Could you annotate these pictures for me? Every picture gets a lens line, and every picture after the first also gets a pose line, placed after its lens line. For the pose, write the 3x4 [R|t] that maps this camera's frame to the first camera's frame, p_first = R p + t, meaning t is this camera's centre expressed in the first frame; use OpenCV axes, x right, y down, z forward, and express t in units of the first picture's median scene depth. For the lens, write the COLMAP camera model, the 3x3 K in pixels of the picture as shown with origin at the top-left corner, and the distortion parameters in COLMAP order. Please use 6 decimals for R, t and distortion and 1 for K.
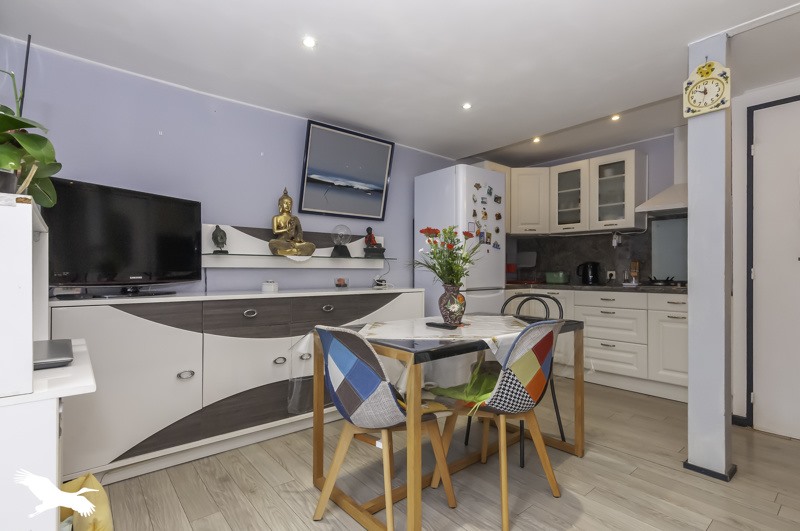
lens RADIAL K [[390.3, 0, 400.0], [0, 390.3, 265.5], [0, 0, 1]] dist [0.001913, 0.000037]
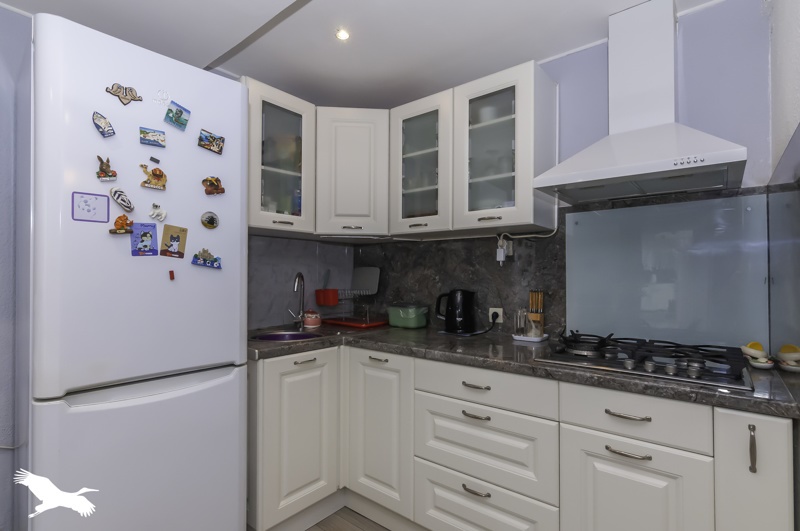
lens RADIAL K [[390.3, 0, 400.0], [0, 390.3, 265.5], [0, 0, 1]] dist [0.001913, 0.000037]
pose [[0.983481, 0.005642, 0.180926, 0.332902], [-0.003798, 0.999937, -0.010535, -0.038630], [-0.180974, 0.009674, 0.983440, 0.527860]]
